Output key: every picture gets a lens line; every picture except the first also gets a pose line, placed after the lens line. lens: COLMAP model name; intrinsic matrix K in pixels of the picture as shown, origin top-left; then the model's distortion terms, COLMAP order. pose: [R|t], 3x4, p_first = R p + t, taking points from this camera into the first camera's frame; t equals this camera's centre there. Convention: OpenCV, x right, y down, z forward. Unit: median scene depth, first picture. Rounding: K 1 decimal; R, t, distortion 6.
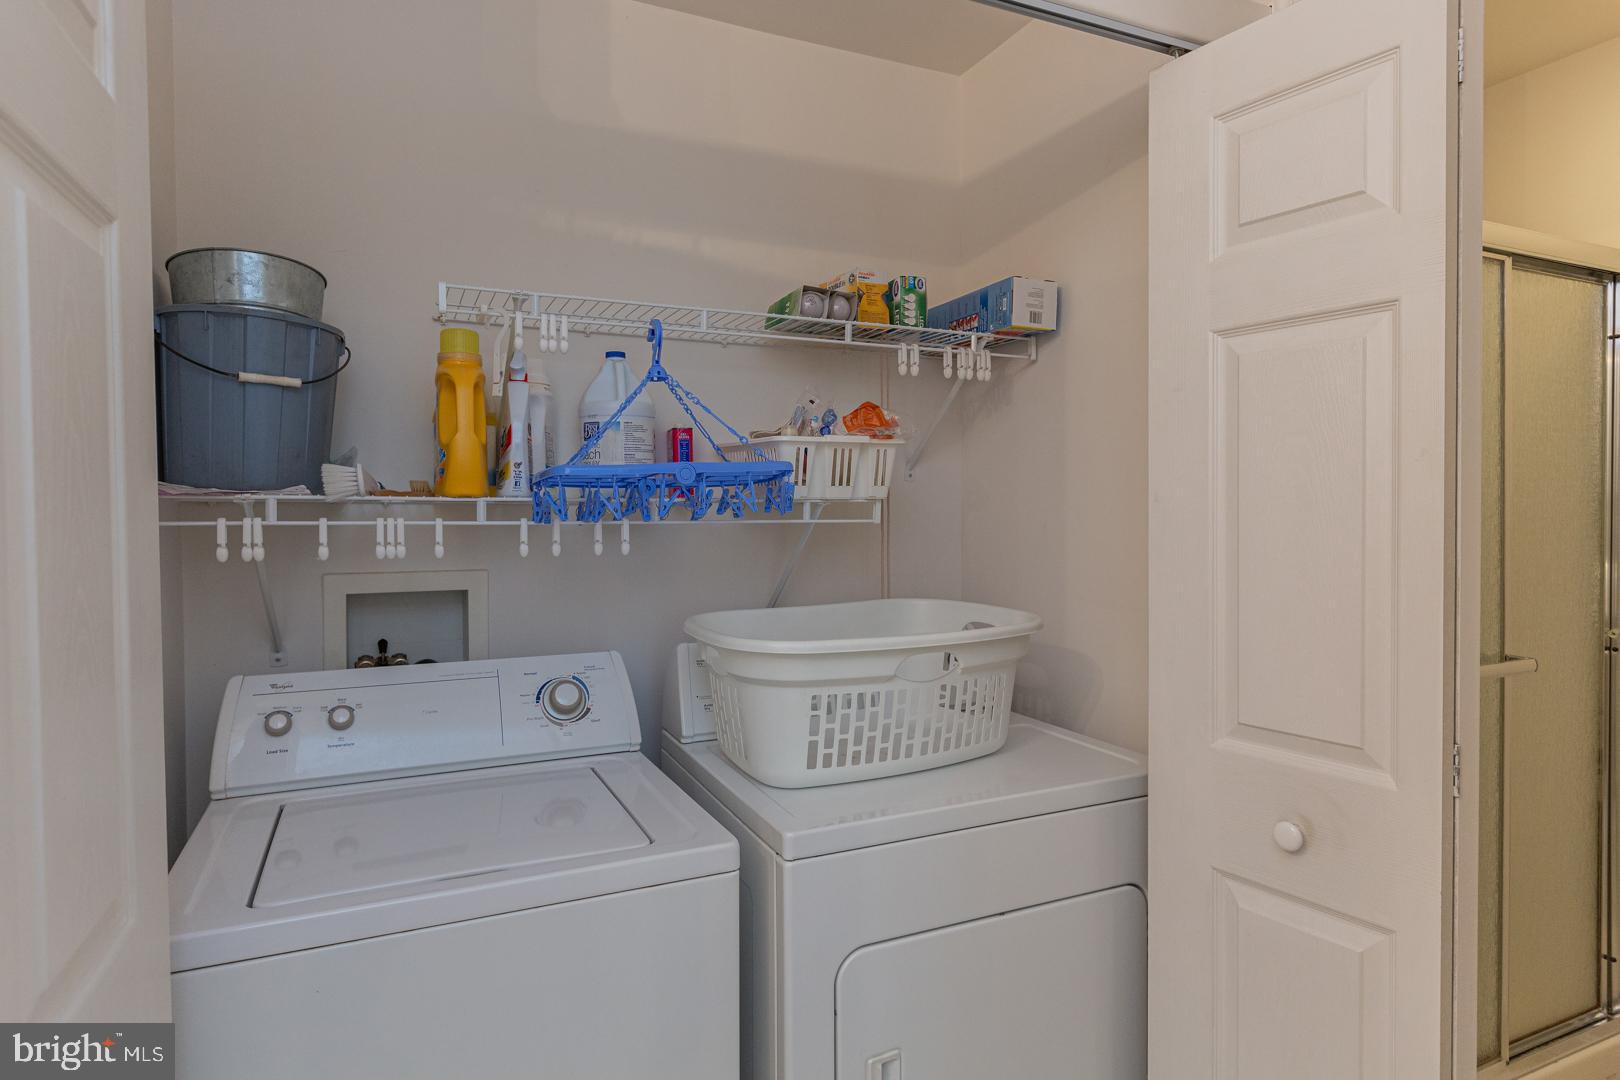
lens RADIAL K [[909.0, 0, 810.0], [0, 909.0, 540.0], [0, 0, 1]] dist [0.014597, 0.000016]
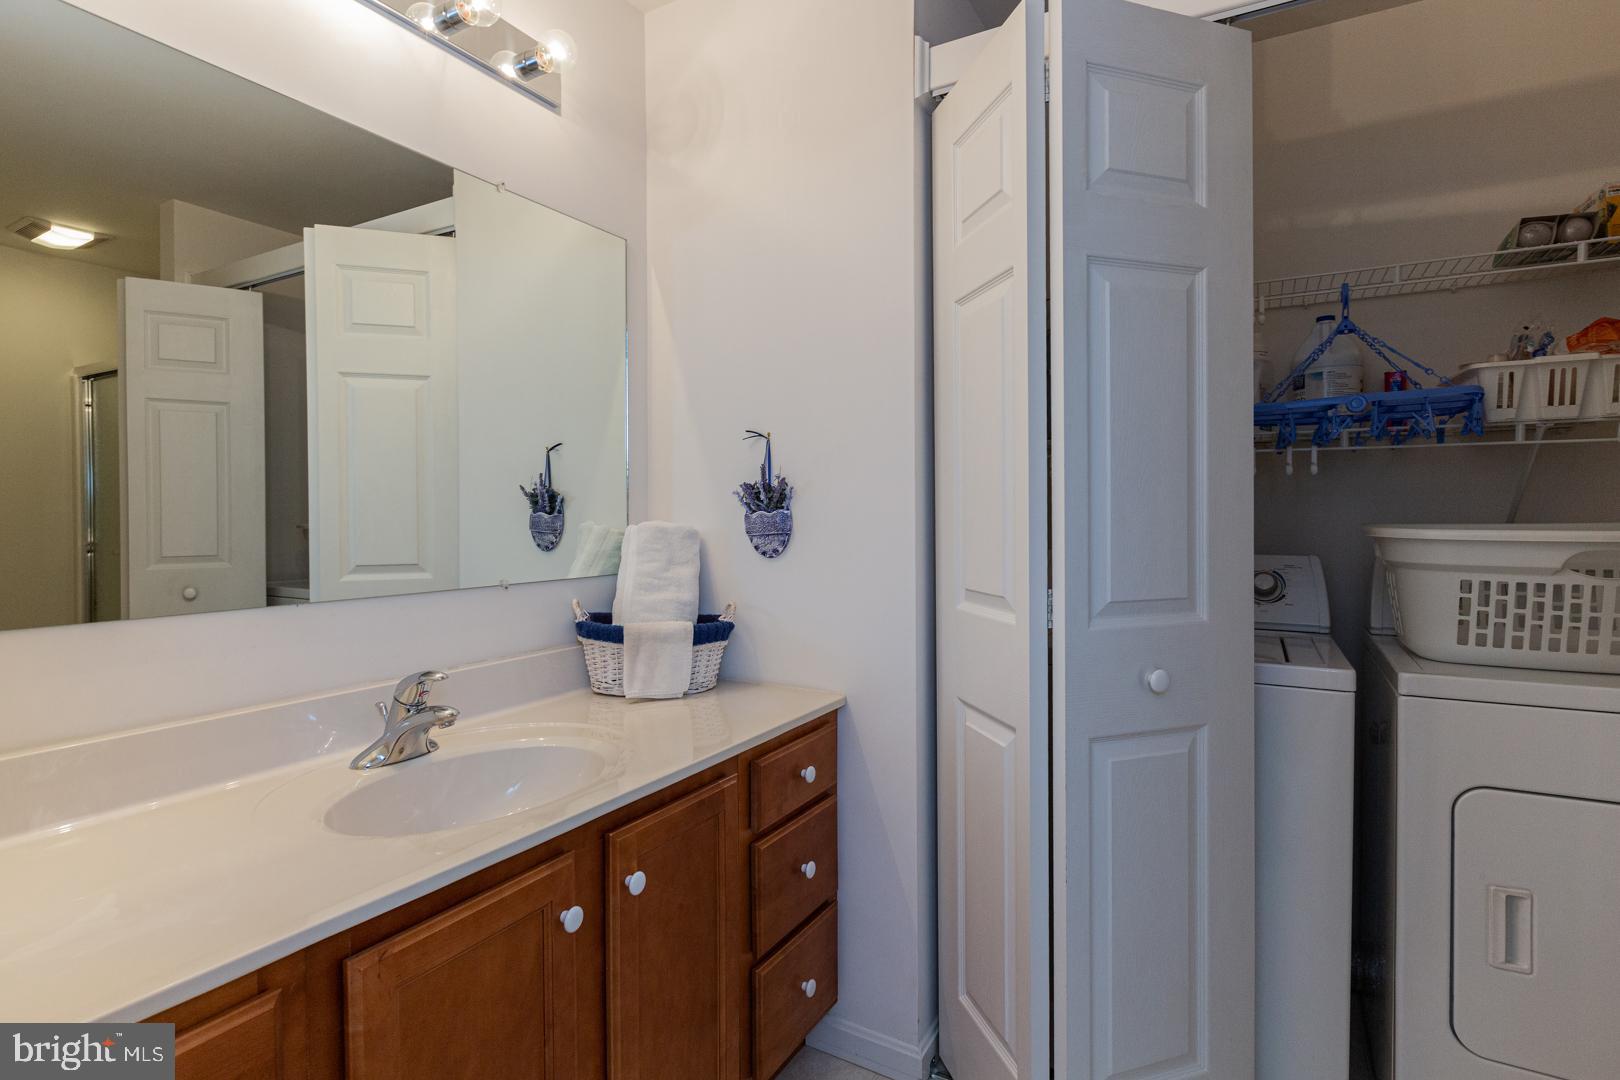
lens RADIAL K [[805.3, 0, 809.7], [0, 805.3, 534.2], [0, 0, 1]] dist [-0.000463, 0.000076]
pose [[0.602957, 0.022477, -0.797457, 0.254739], [-0.017650, 0.999734, 0.014833, 0.089394], [0.797578, 0.005132, 0.603194, -0.227403]]
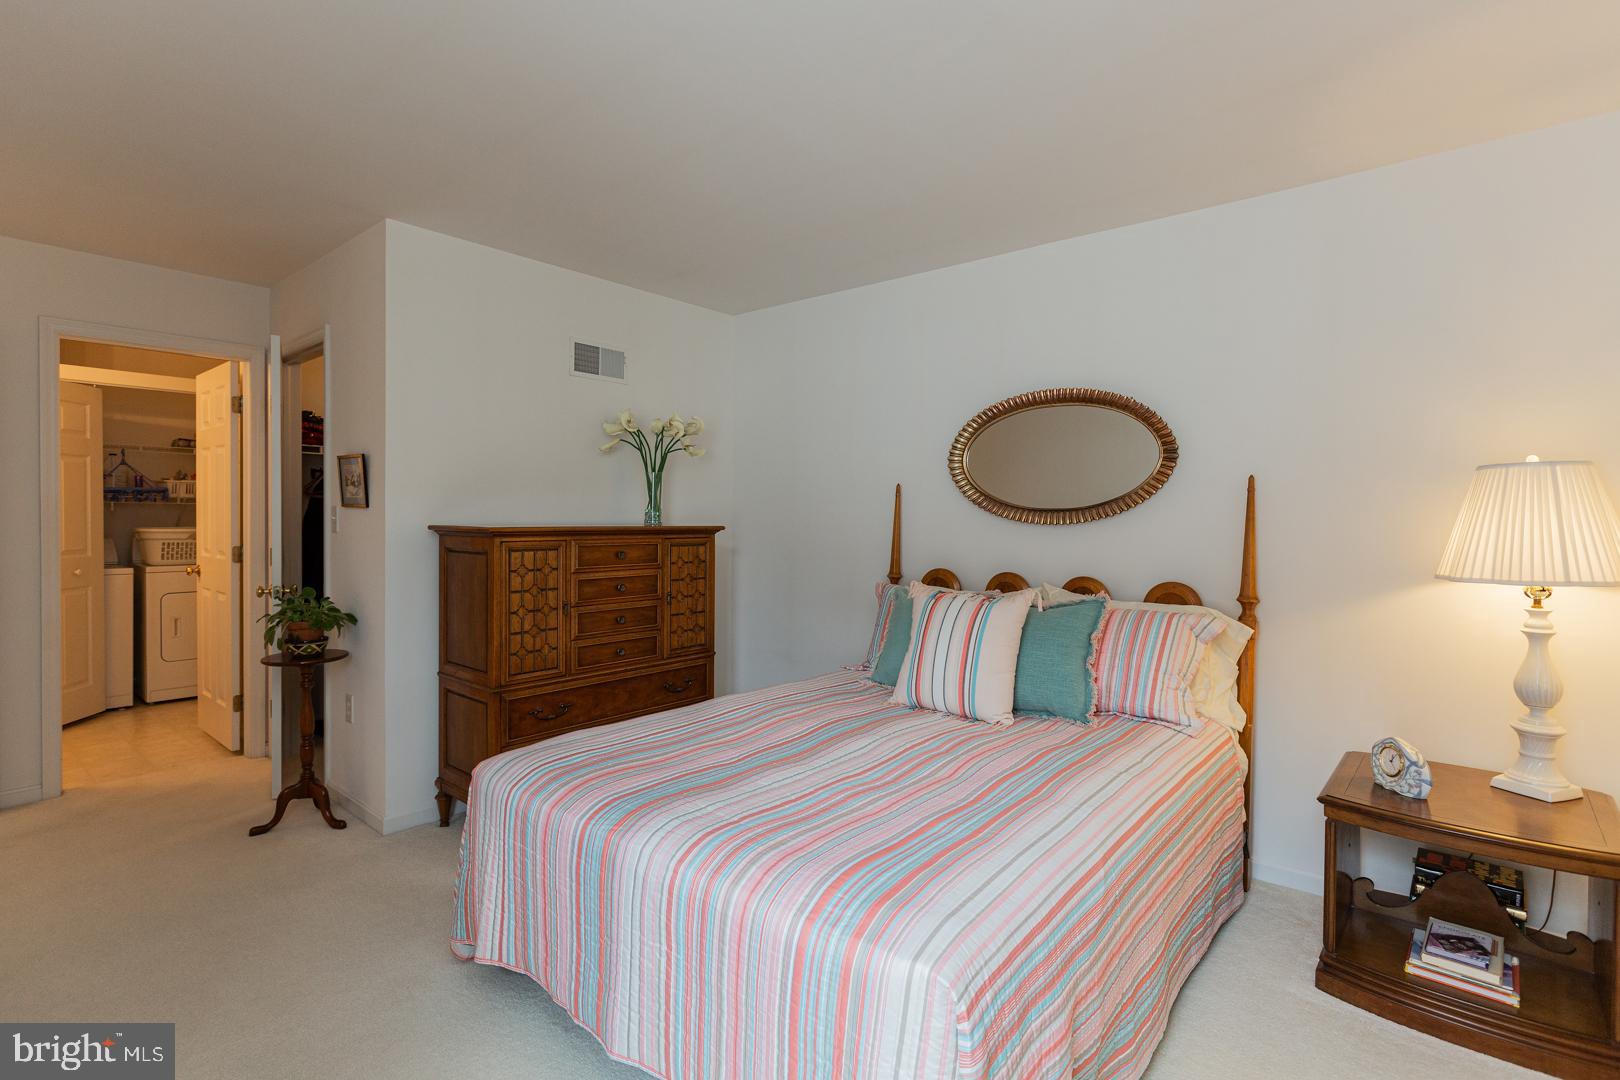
lens RADIAL K [[797.4, 0, 852.1], [0, 797.4, 503.7], [0, 0, 1]] dist [-0.010397, -0.000451]
pose [[0.883600, 0.012084, 0.468087, 0.913914], [0.003788, 0.999450, -0.032952, 0.097688], [-0.468227, 0.030889, 0.883068, -3.108454]]
